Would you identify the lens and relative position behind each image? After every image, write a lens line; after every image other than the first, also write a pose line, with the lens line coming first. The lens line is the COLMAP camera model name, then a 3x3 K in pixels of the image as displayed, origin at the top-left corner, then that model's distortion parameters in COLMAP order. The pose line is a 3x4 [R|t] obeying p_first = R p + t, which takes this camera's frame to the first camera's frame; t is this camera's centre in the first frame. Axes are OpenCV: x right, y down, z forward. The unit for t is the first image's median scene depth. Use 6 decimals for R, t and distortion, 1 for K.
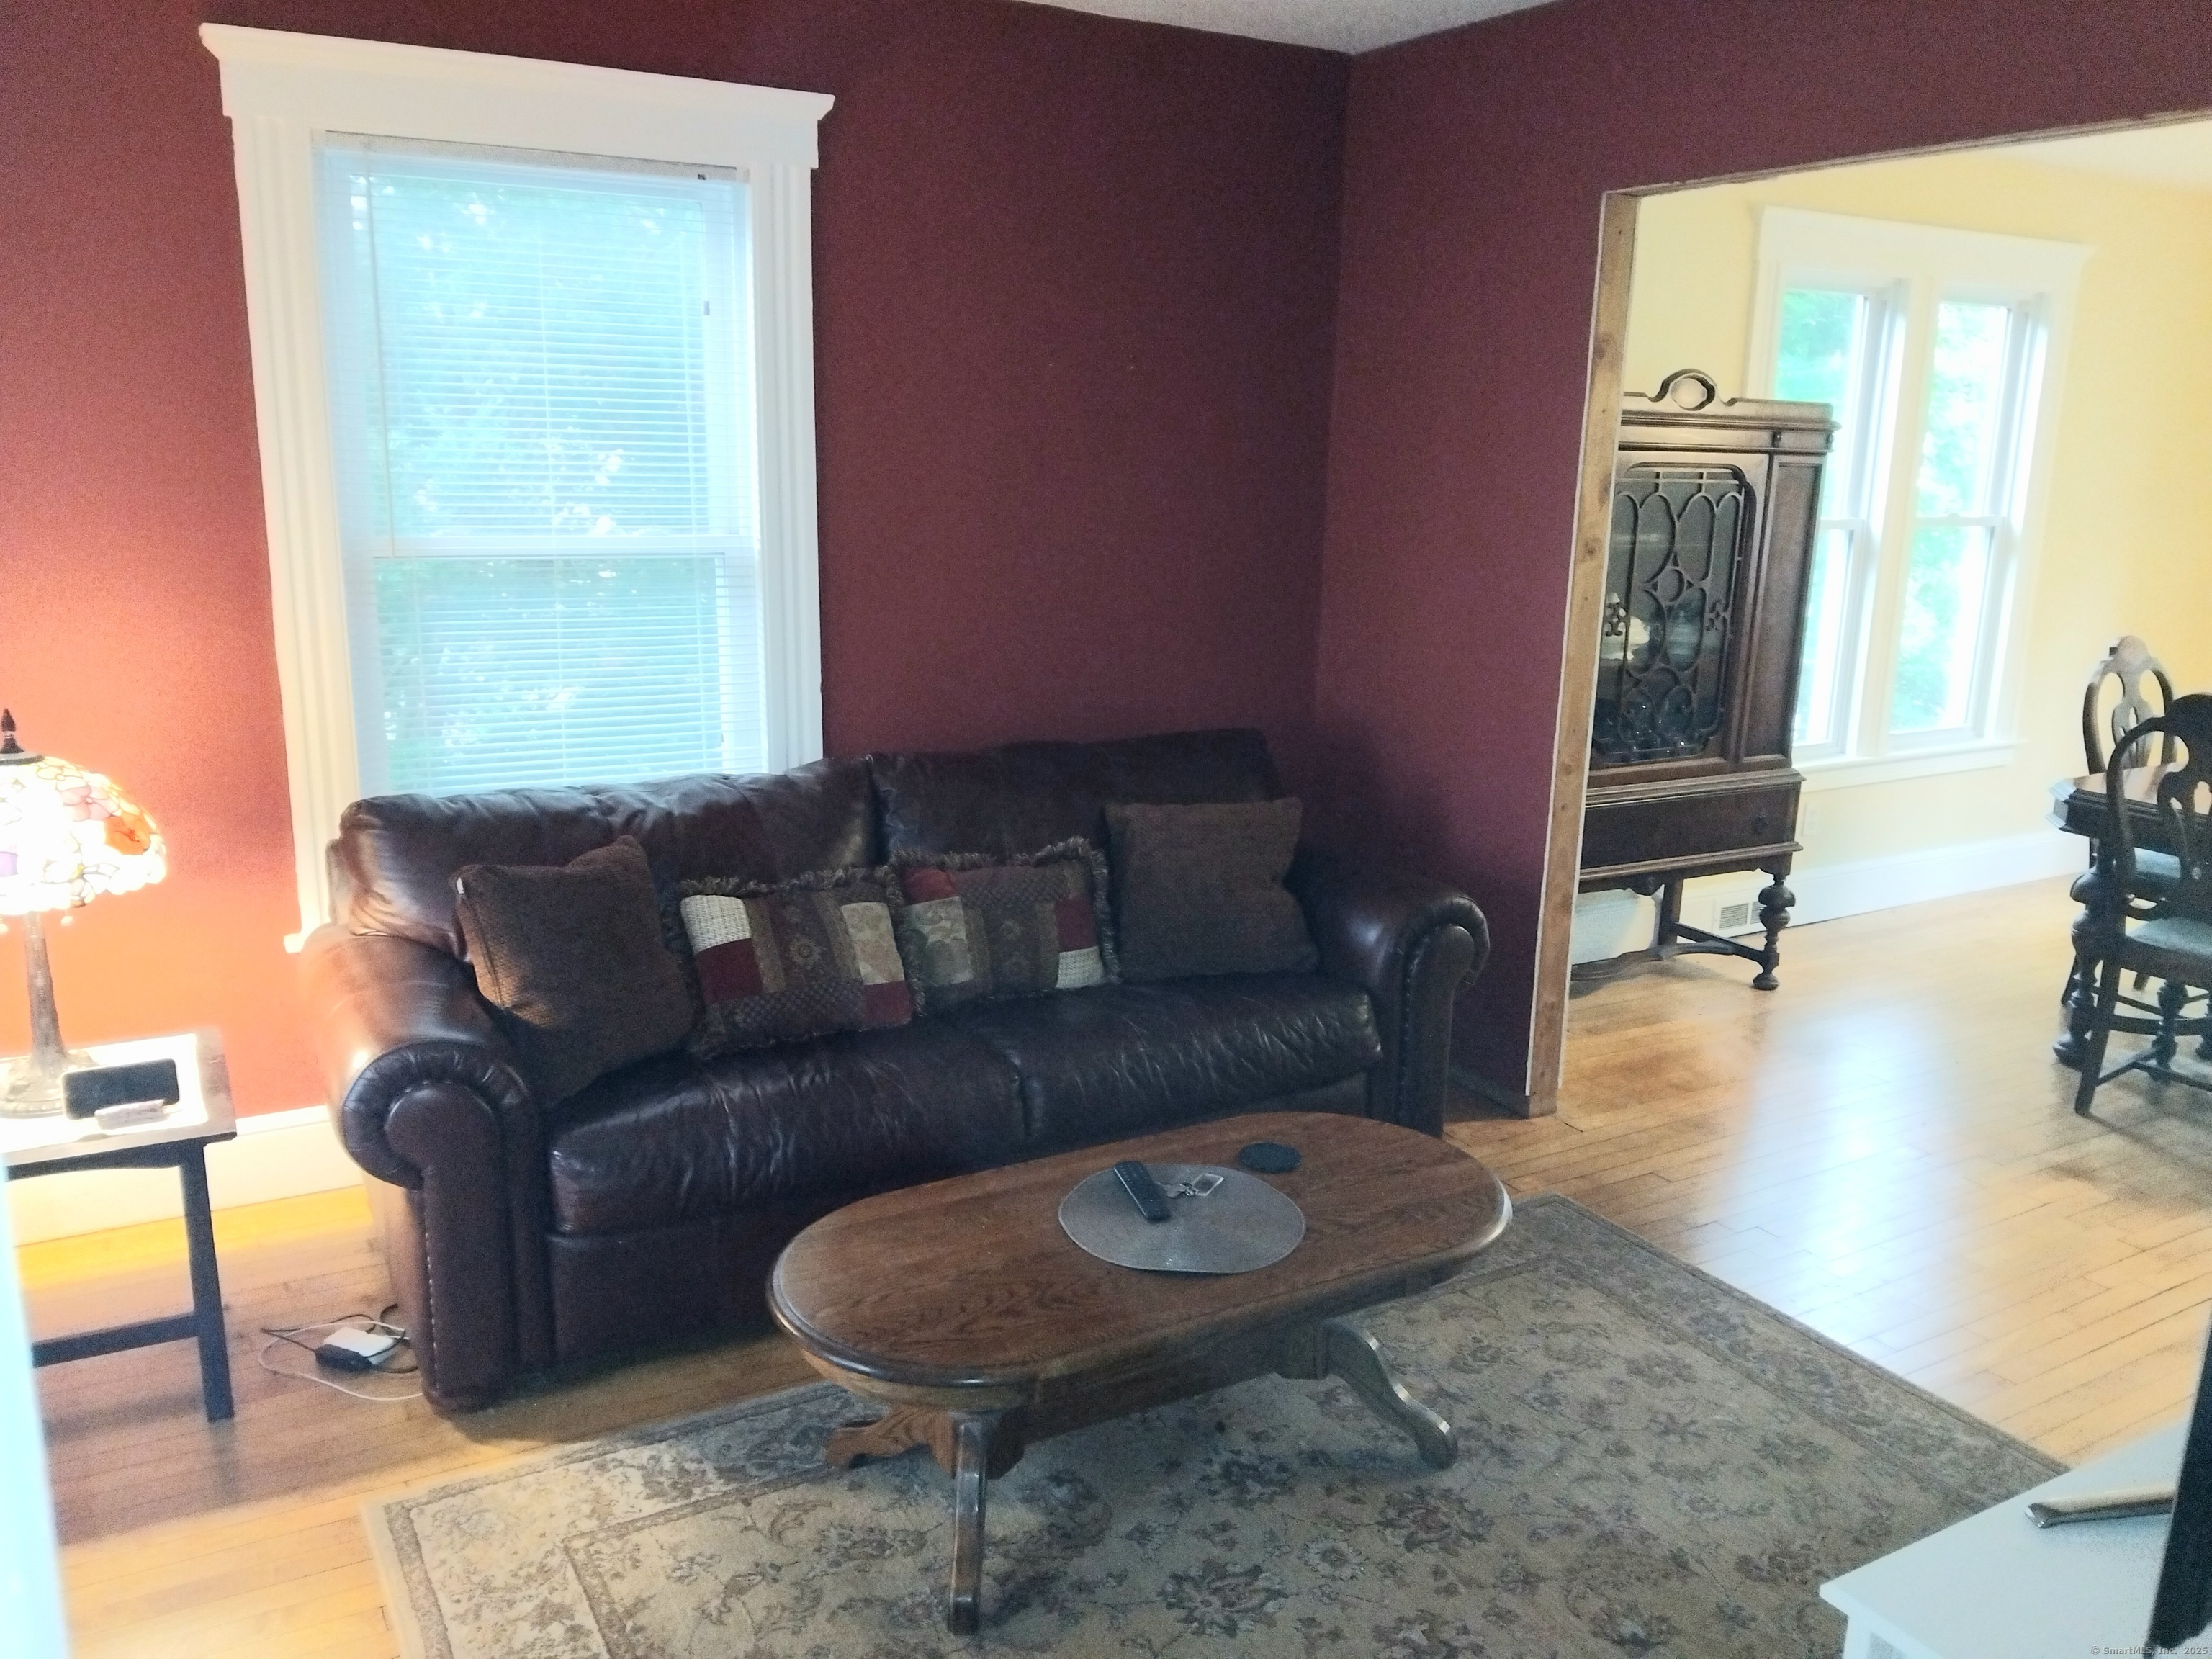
lens RADIAL K [[1727.0, 0, 1109.9], [0, 1727.0, 813.5], [0, 0, 1]] dist [0.002033, -0.007260]
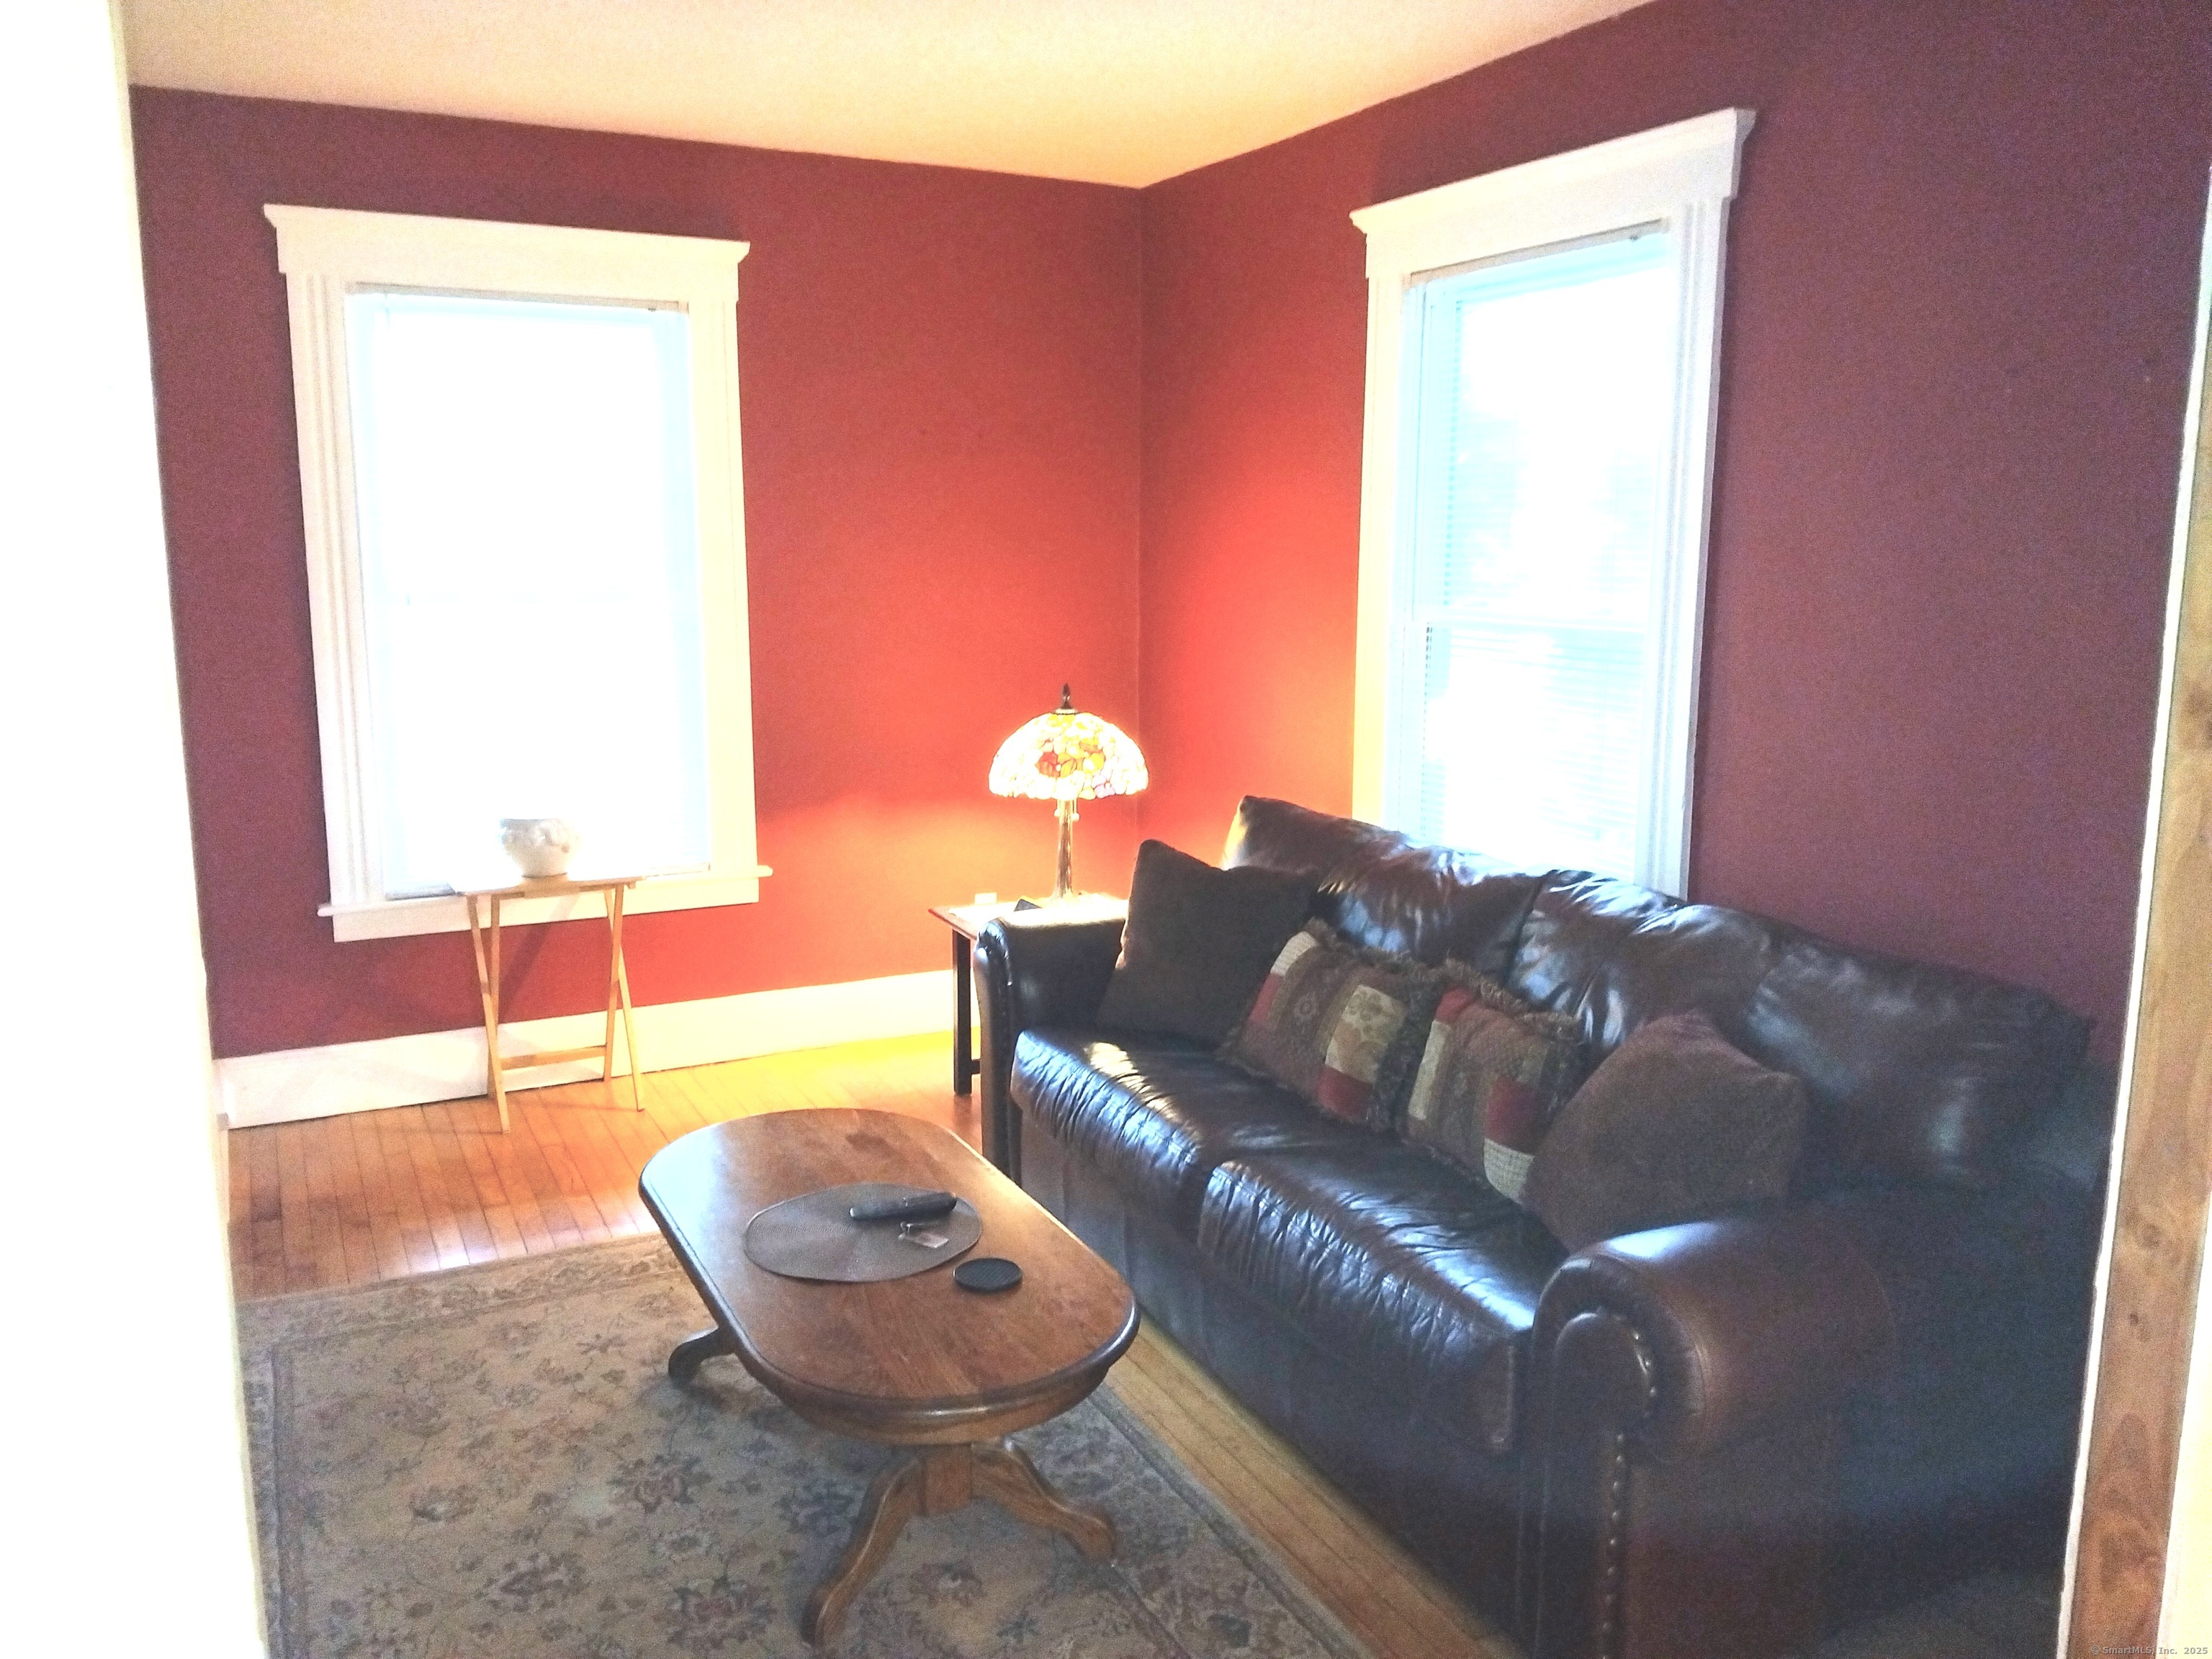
lens RADIAL K [[1711.0, 0, 1110.0], [0, 1711.0, 838.8], [0, 0, 1]] dist [0.000749, -0.037223]
pose [[-0.038678, 0.146713, -0.988423, 0.860546], [-0.242109, 0.958314, 0.151718, -0.149312], [0.969478, 0.245174, -0.001545, 0.930132]]
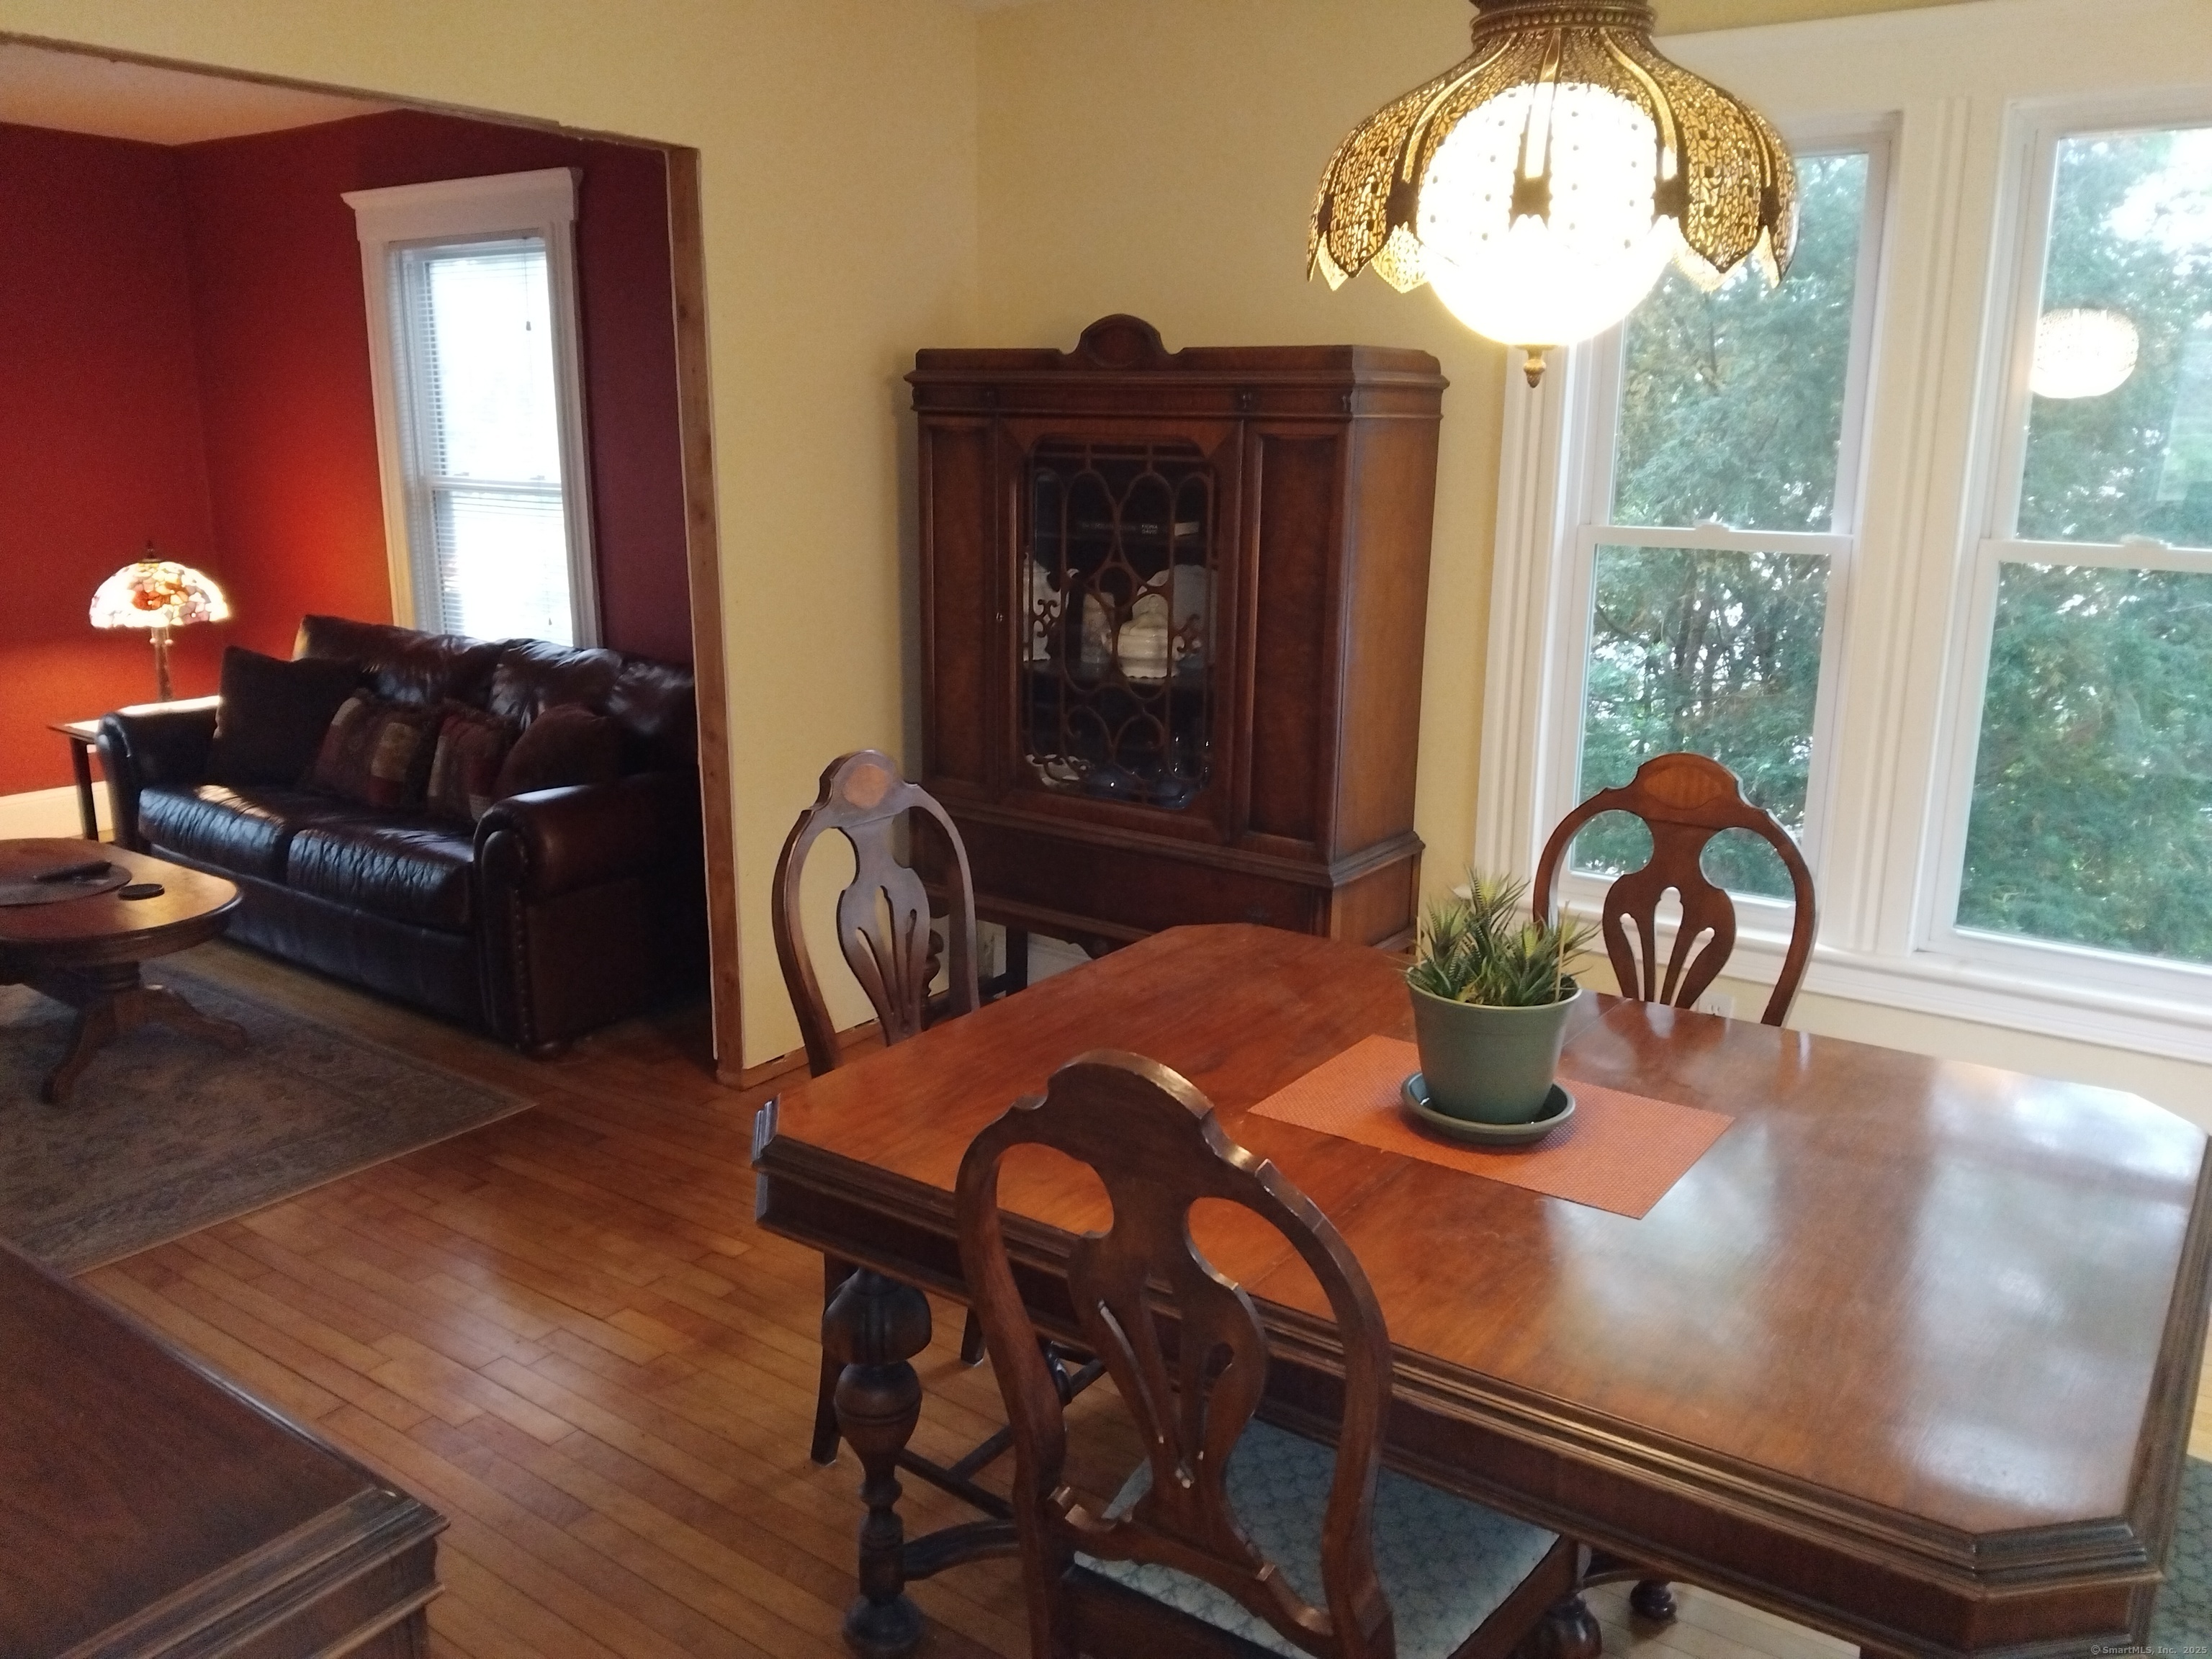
lens RADIAL K [[1711.0, 0, 1110.0], [0, 1711.0, 838.8], [0, 0, 1]] dist [0.000749, -0.037223]
pose [[0.434755, 0.190230, -0.880228, 1.577502], [-0.215573, 0.971001, 0.103373, -0.147132], [0.874366, 0.144811, 0.463156, 0.963030]]
